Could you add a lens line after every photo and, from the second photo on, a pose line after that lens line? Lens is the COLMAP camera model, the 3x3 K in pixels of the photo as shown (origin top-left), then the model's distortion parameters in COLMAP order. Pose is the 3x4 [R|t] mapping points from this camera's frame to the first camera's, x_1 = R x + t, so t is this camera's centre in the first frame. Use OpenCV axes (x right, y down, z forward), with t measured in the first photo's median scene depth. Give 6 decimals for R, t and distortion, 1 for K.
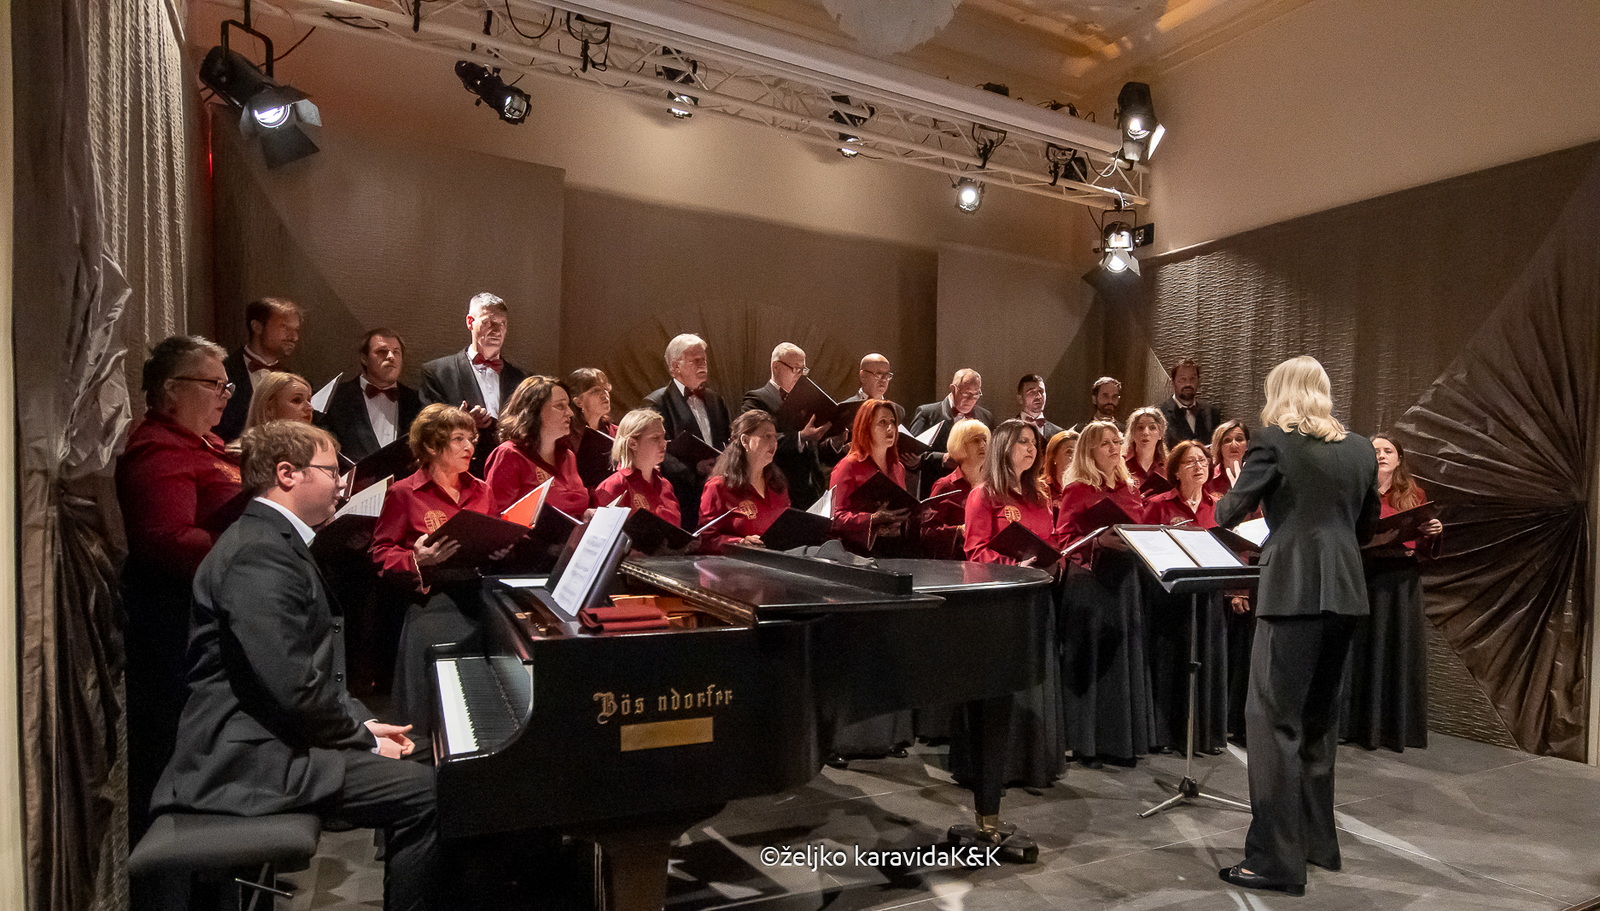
lens RADIAL K [[943.2, 0, 813.7], [0, 943.2, 508.8], [0, 0, 1]] dist [-0.007148, 0.000223]
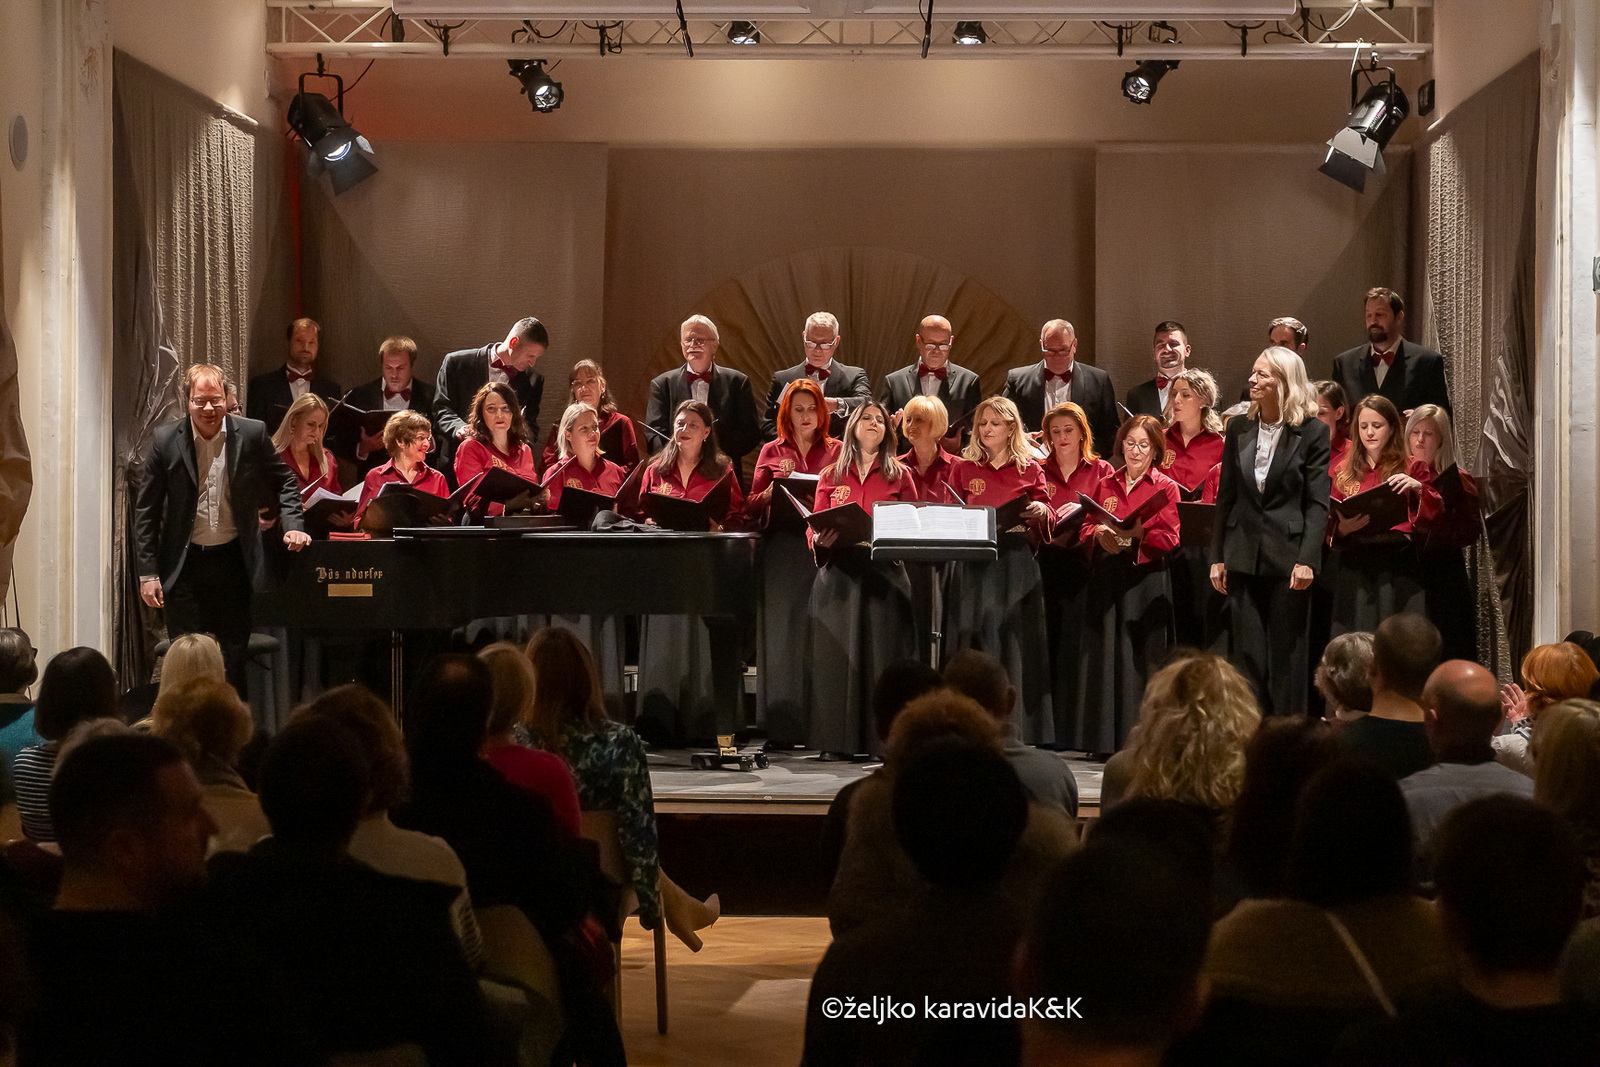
lens RADIAL K [[3094.8, 0, 796.0], [0, 3094.8, 535.2], [0, 0, 1]] dist [-0.041823, 0.296872]
pose [[0.840595, -0.004802, -0.541643, 1.866398], [-0.002415, 0.999918, -0.012612, 0.088257], [0.541659, 0.011910, 0.840514, -1.787915]]
